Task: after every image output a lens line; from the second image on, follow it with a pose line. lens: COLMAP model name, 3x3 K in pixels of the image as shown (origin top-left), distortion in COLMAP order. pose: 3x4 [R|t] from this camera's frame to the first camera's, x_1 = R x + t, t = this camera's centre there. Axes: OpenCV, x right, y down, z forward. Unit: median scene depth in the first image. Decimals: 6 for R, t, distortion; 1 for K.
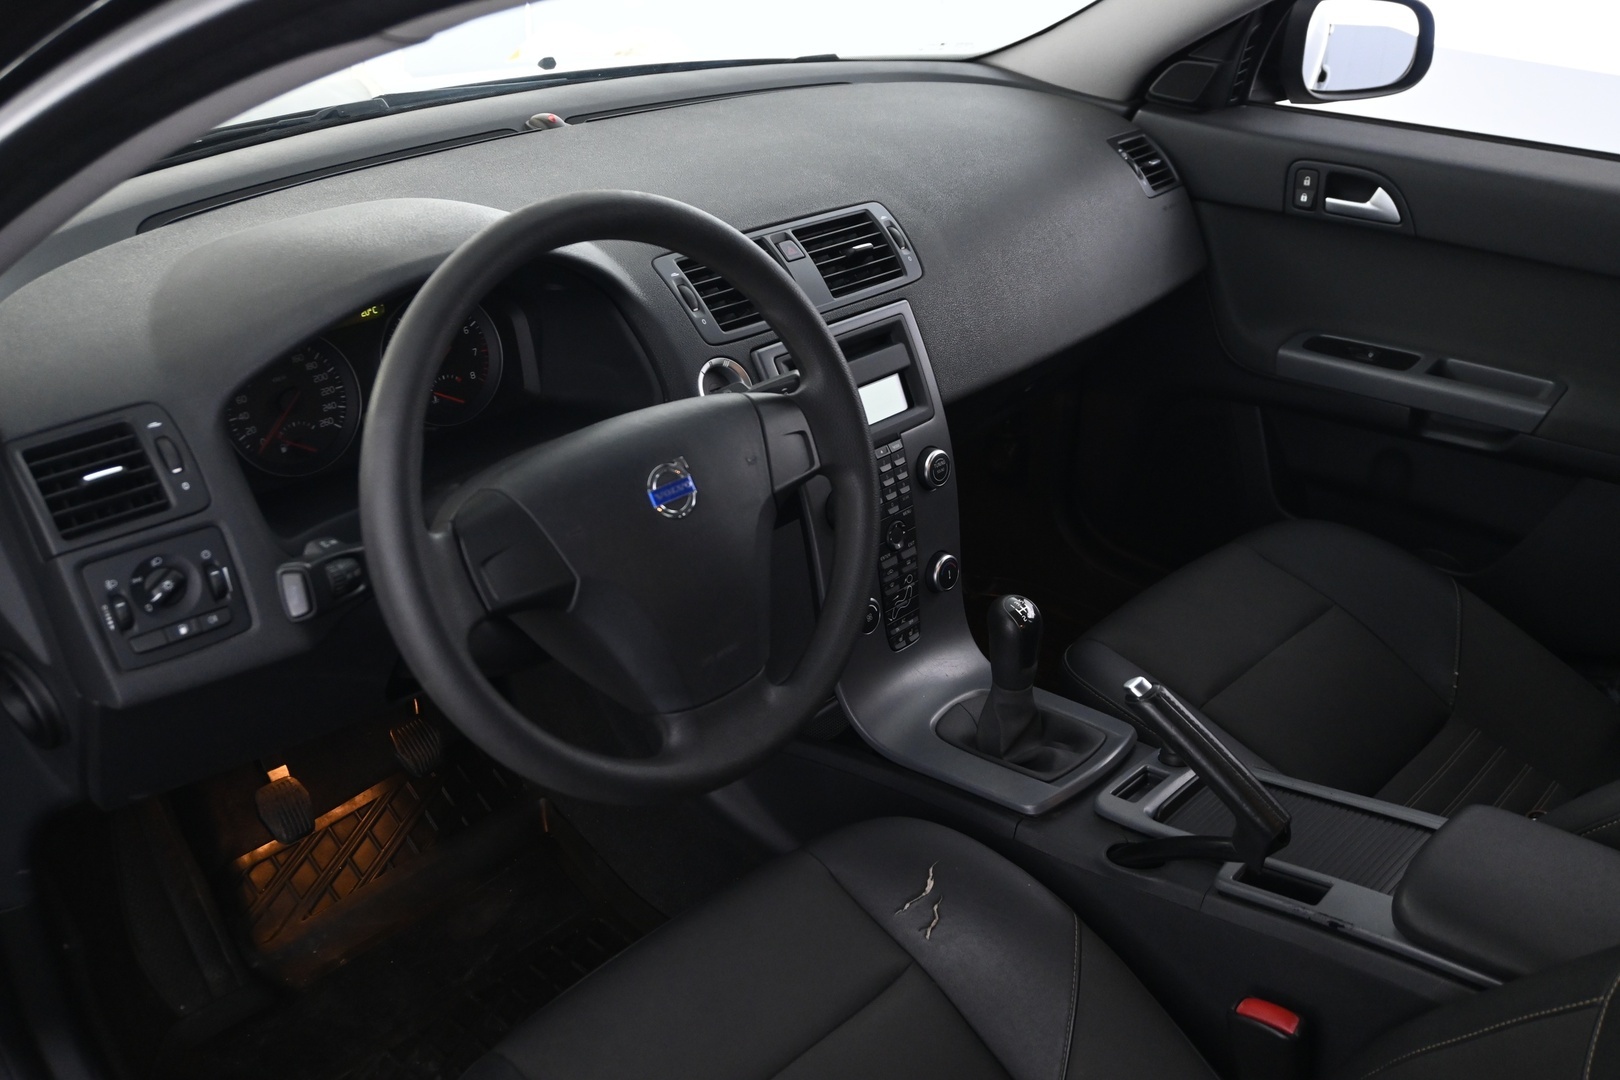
lens RADIAL K [[1485.3, 0, 810.0], [0, 1485.3, 540.0], [0, 0, 1]] dist [-0.013058, -0.002107]
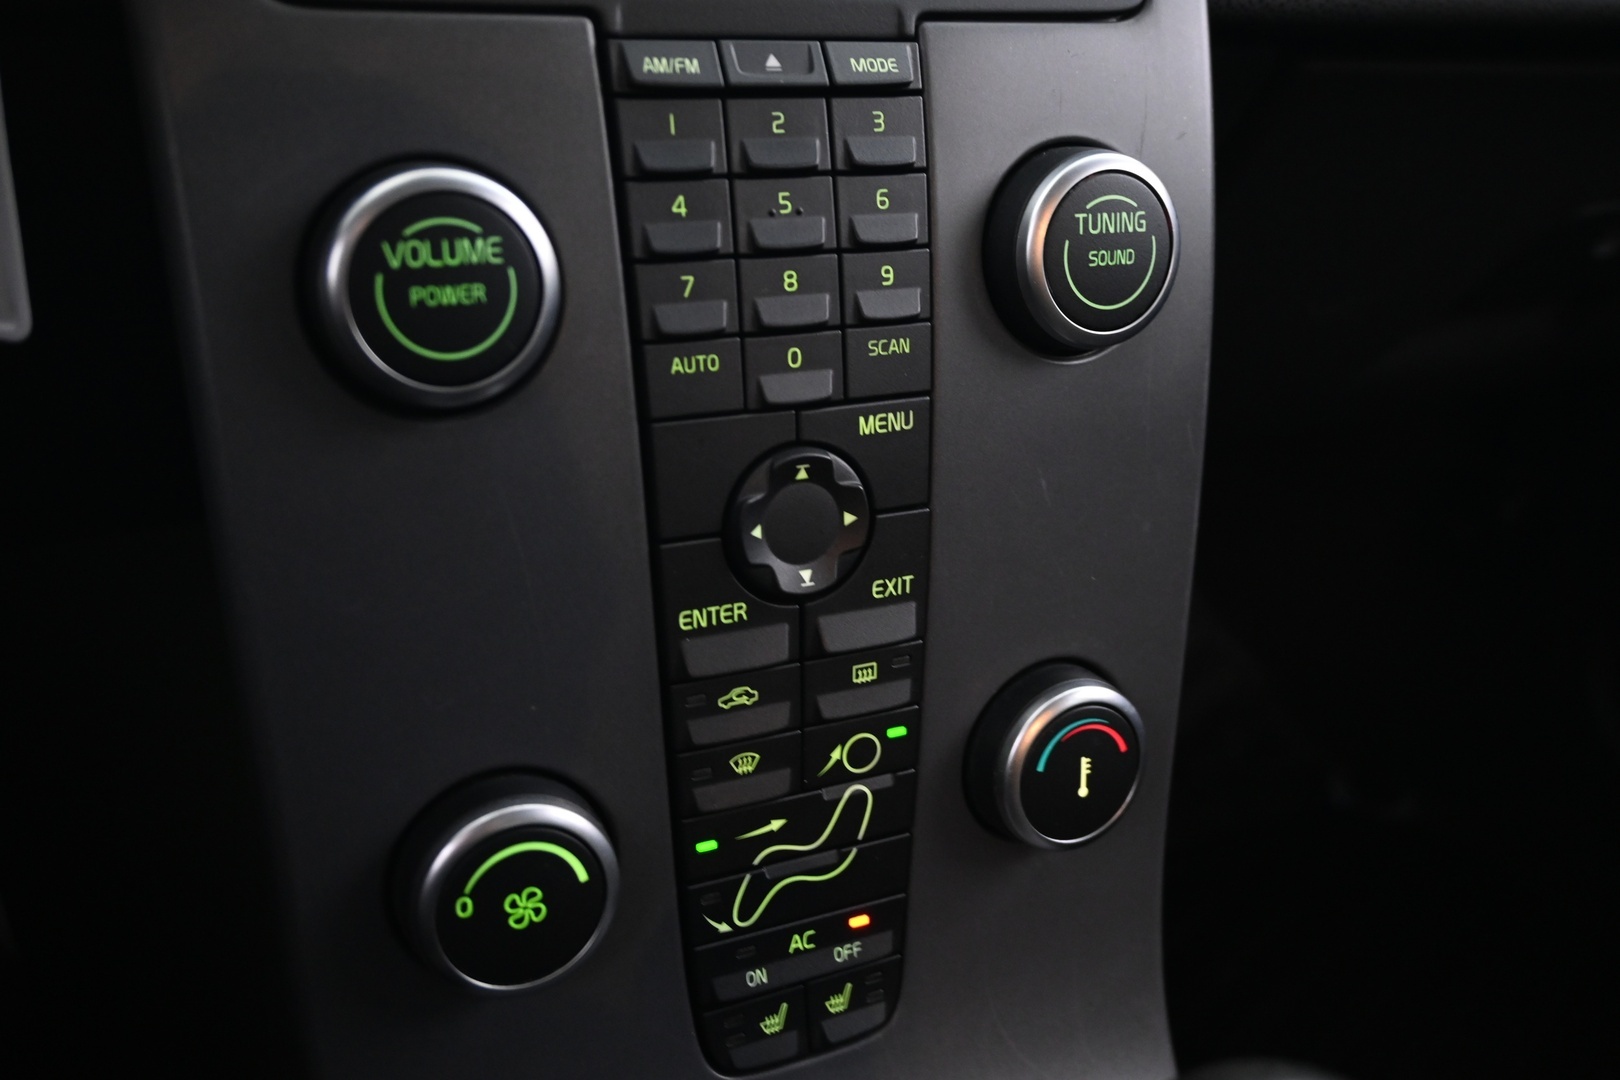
lens RADIAL K [[1485.3, 0, 810.0], [0, 1485.3, 540.0], [0, 0, 1]] dist [-0.013058, -0.002107]
pose [[0.931697, 0.194427, -0.306820, 0.119019], [-0.209494, 0.977669, -0.016621, 0.002251], [0.296736, 0.079763, 0.951622, 0.805122]]
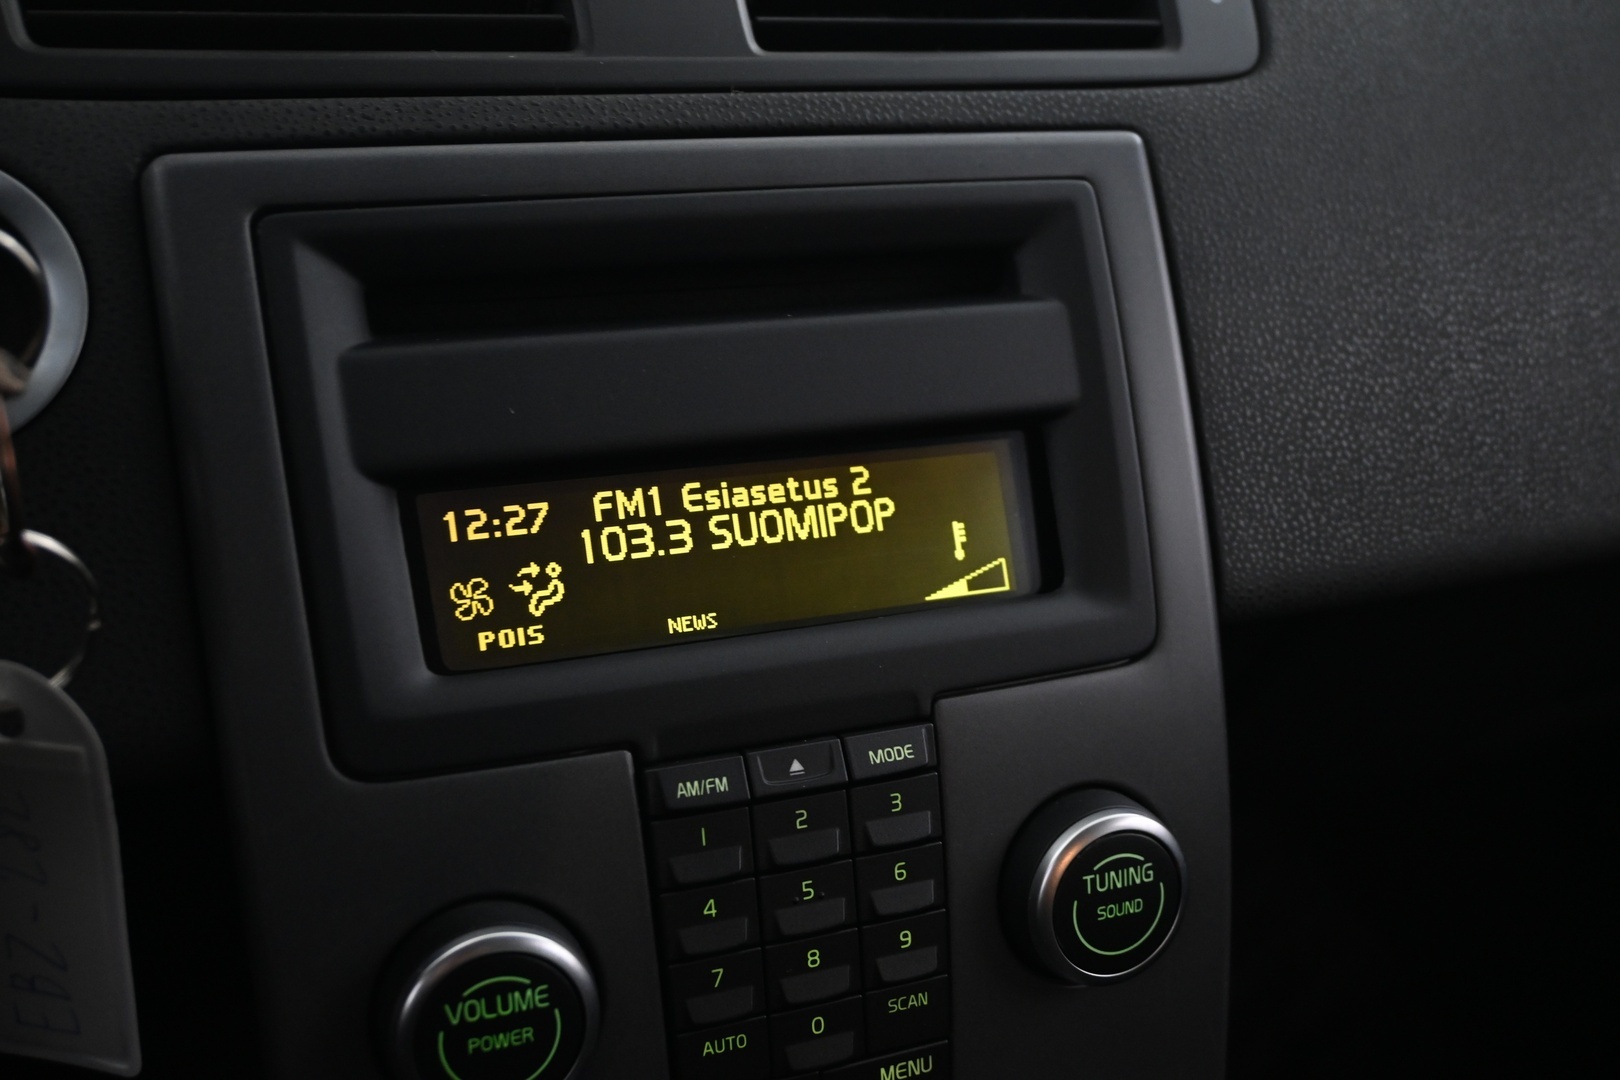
lens RADIAL K [[1705.7, 0, 810.0], [0, 1705.7, 540.0], [0, 0, 1]] dist [-0.014066, -0.017709]
pose [[0.910318, 0.172153, -0.376411, 0.130398], [-0.211368, 0.975233, -0.065148, -0.073230], [0.355873, 0.138867, 0.924159, 0.756253]]
